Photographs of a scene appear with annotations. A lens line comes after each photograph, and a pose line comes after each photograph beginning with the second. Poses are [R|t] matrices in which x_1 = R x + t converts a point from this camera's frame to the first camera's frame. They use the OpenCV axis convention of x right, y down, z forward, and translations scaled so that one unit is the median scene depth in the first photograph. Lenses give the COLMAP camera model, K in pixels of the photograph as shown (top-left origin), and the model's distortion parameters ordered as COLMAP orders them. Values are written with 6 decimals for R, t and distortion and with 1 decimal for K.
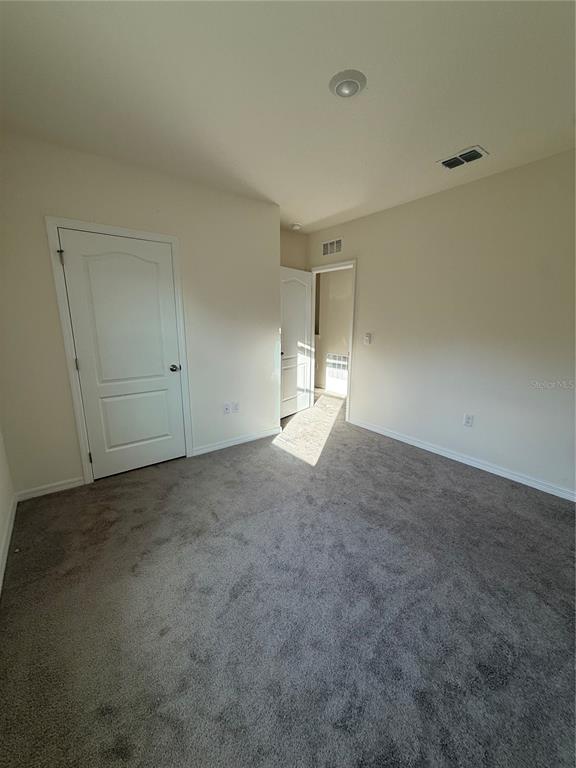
lens RADIAL K [[306.9, 0, 289.0], [0, 306.9, 384.8], [0, 0, 1]] dist [-0.002709, 0.000748]
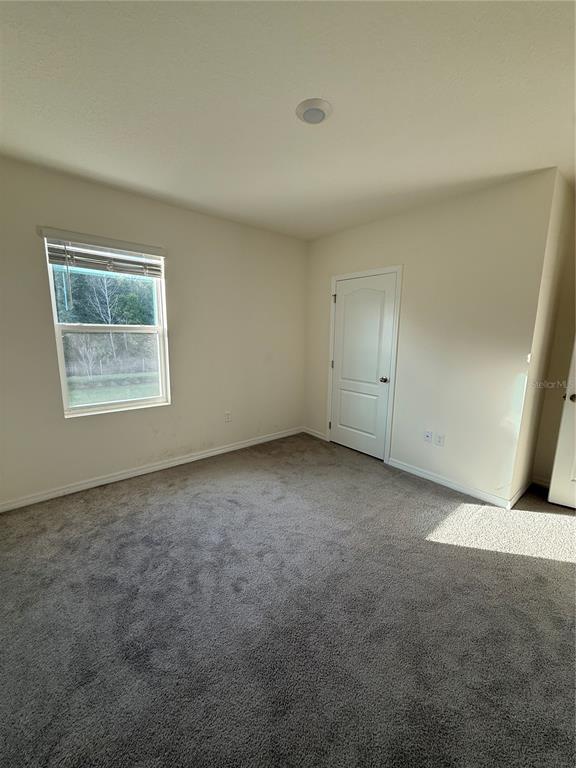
lens RADIAL K [[306.9, 0, 289.0], [0, 306.9, 384.8], [0, 0, 1]] dist [-0.002709, 0.000748]
pose [[0.045748, 0.163391, -0.985500, 0.805609], [-0.226254, 0.962591, 0.149090, -0.137290], [0.972993, 0.216153, 0.081004, 0.613827]]
